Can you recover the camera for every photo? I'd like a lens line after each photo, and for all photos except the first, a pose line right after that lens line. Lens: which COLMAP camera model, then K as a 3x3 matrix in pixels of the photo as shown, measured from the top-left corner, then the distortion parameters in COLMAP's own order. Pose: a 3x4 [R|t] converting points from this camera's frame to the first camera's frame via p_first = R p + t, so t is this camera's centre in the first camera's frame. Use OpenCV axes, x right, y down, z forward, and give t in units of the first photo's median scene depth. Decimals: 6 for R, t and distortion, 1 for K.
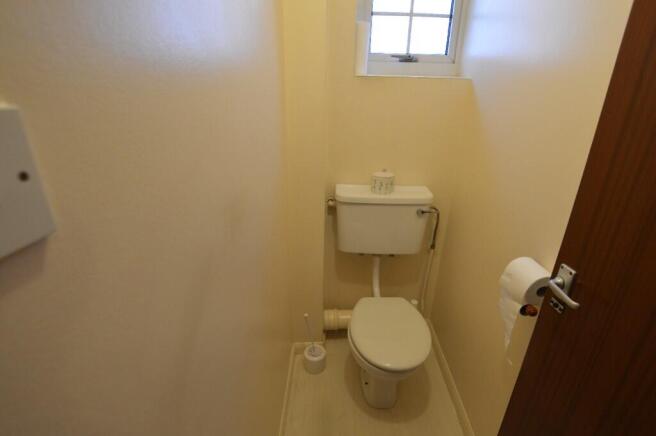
lens RADIAL K [[310.2, 0, 328.0], [0, 310.2, 218.0], [0, 0, 1]] dist [-0.031119, 0.005259]
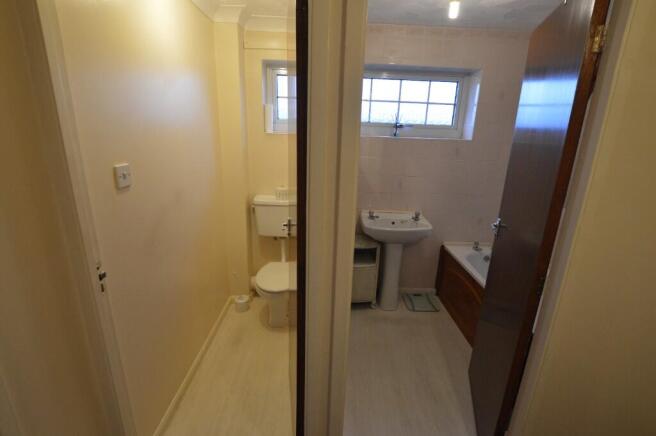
lens RADIAL K [[310.2, 0, 328.0], [0, 310.2, 218.0], [0, 0, 1]] dist [-0.031119, 0.005259]
pose [[0.999428, 0.004567, 0.033512, 0.364893], [-0.001512, 0.995884, -0.090621, 0.170176], [-0.033788, 0.090519, 0.995321, -0.676119]]
